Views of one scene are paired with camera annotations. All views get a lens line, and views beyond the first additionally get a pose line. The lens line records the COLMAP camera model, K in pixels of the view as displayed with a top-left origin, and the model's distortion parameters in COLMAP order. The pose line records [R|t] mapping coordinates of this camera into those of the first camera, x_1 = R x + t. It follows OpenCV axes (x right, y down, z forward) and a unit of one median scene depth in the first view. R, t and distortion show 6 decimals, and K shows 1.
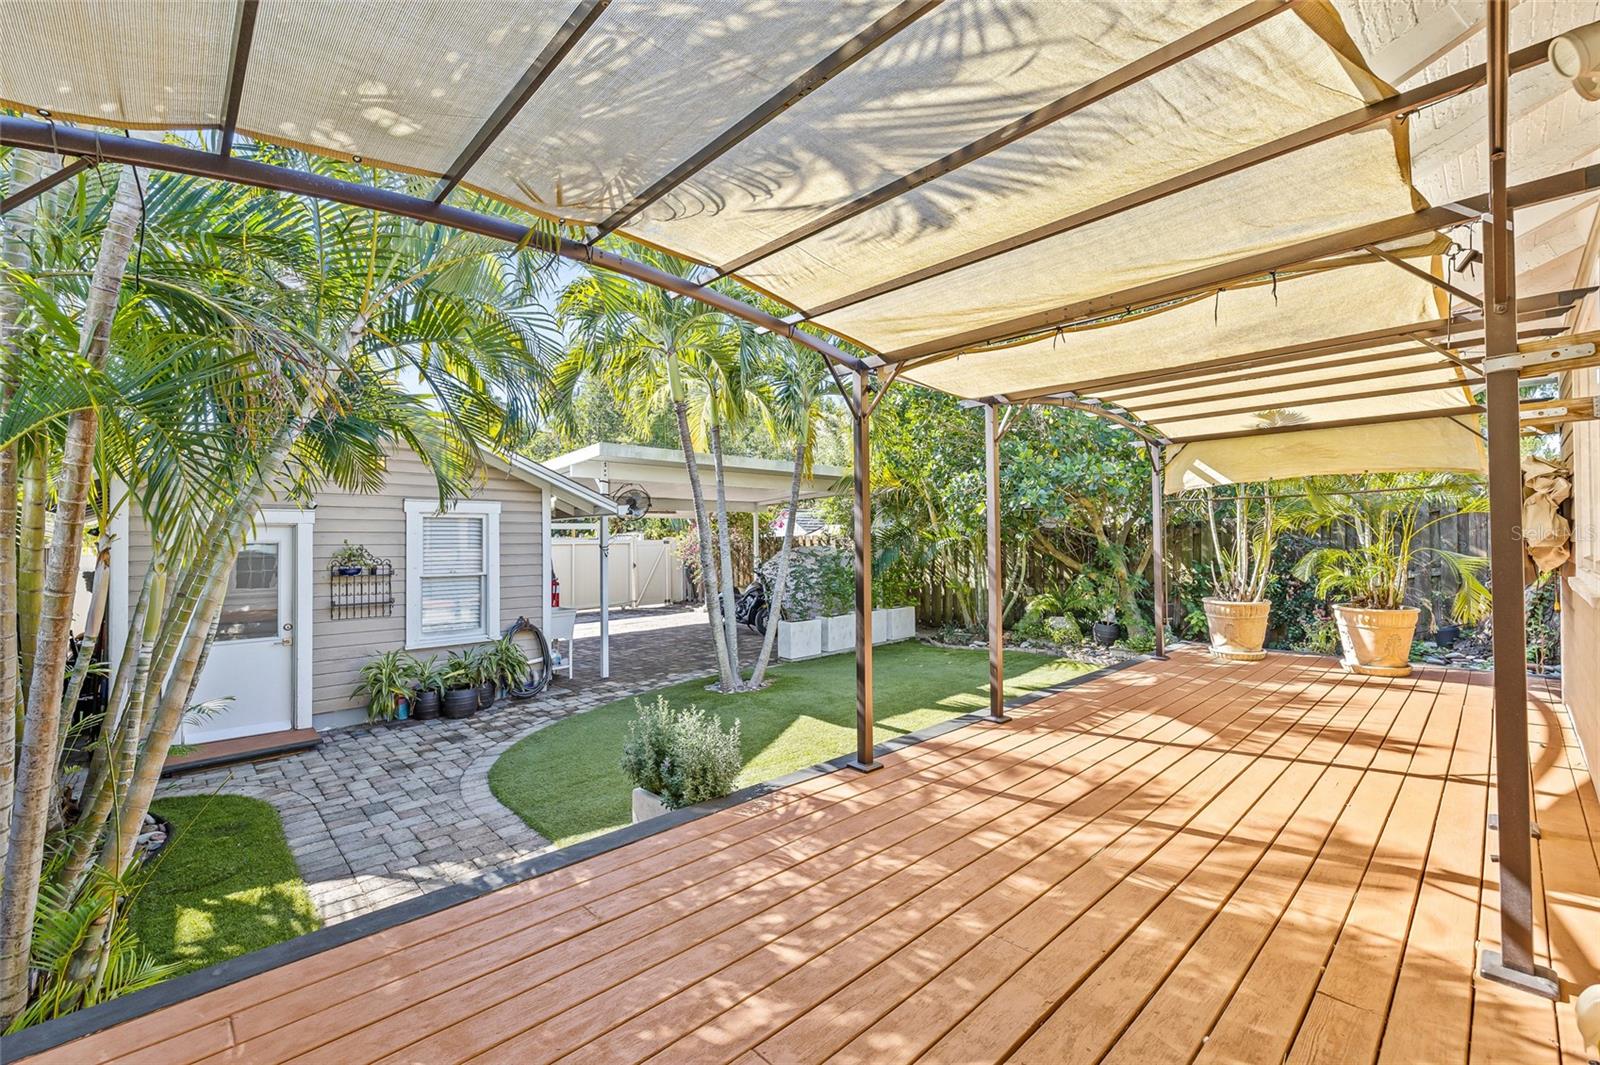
lens RADIAL K [[678.4, 0, 817.7], [0, 678.4, 535.9], [0, 0, 1]] dist [0.007178, -0.001480]
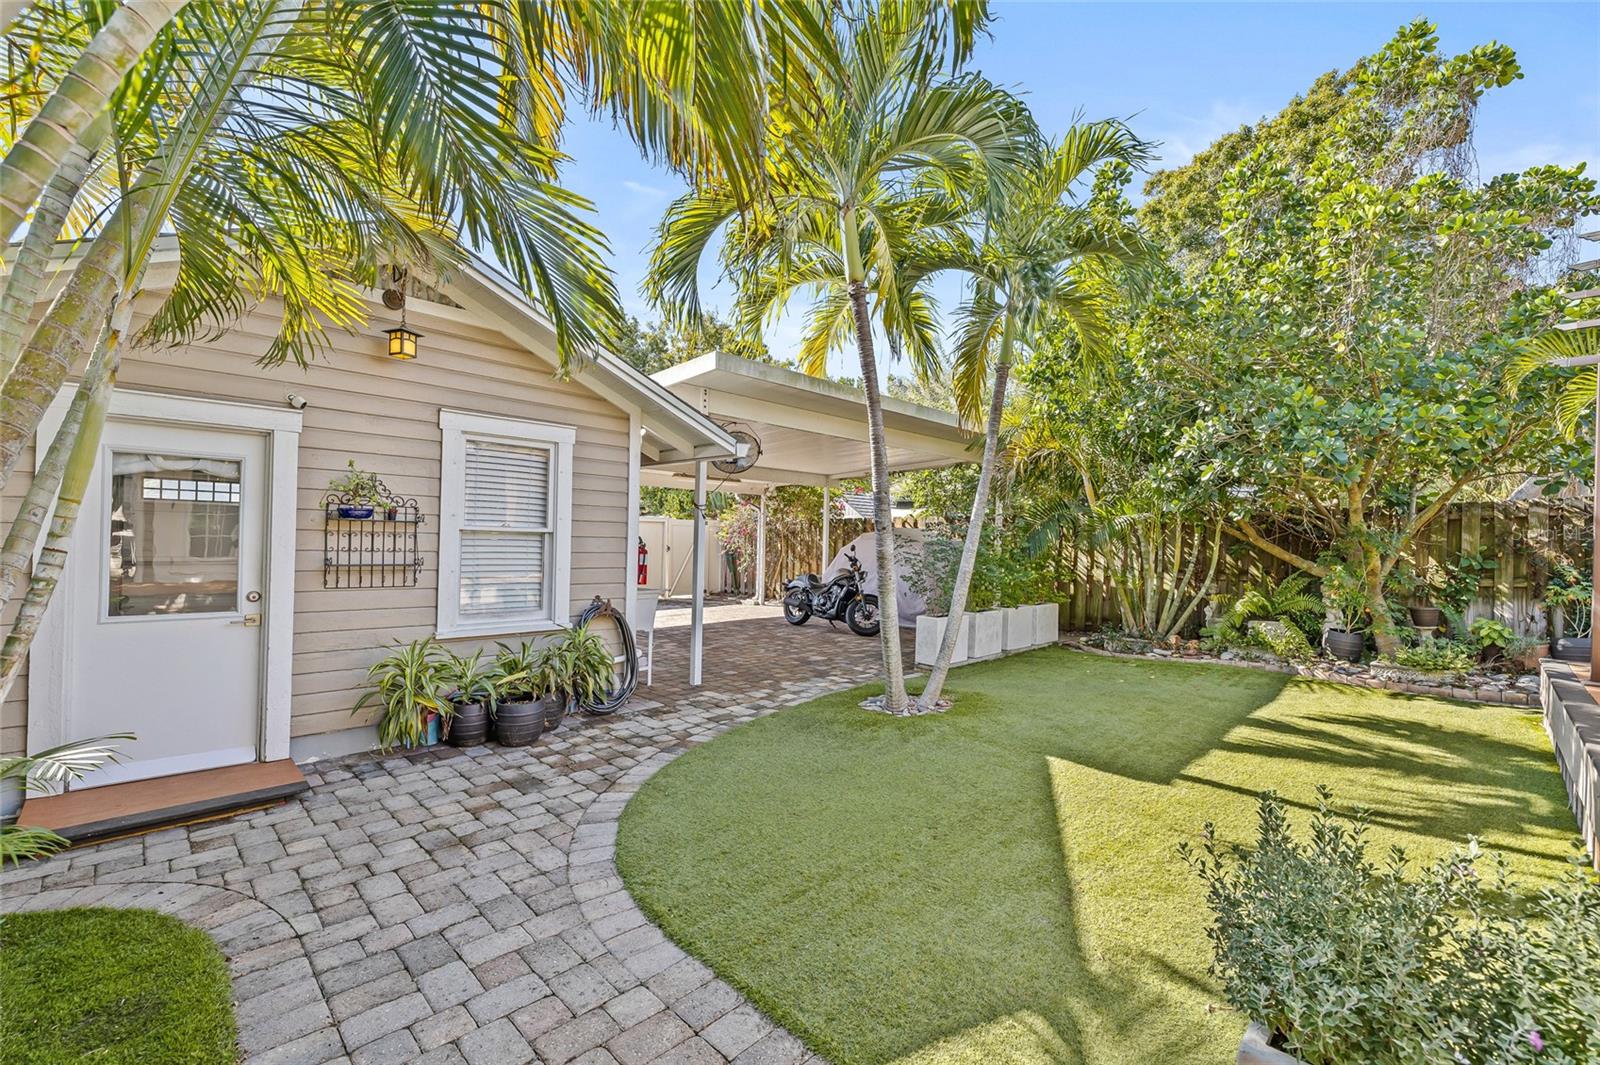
lens RADIAL K [[678.4, 0, 815.4], [0, 678.4, 546.0], [0, 0, 1]] dist [0.007178, -0.001480]
pose [[0.999006, 0.033252, 0.029680, -0.274768], [-0.033604, 0.999369, 0.011470, 0.060888], [-0.029279, -0.012456, 0.999494, 0.350166]]
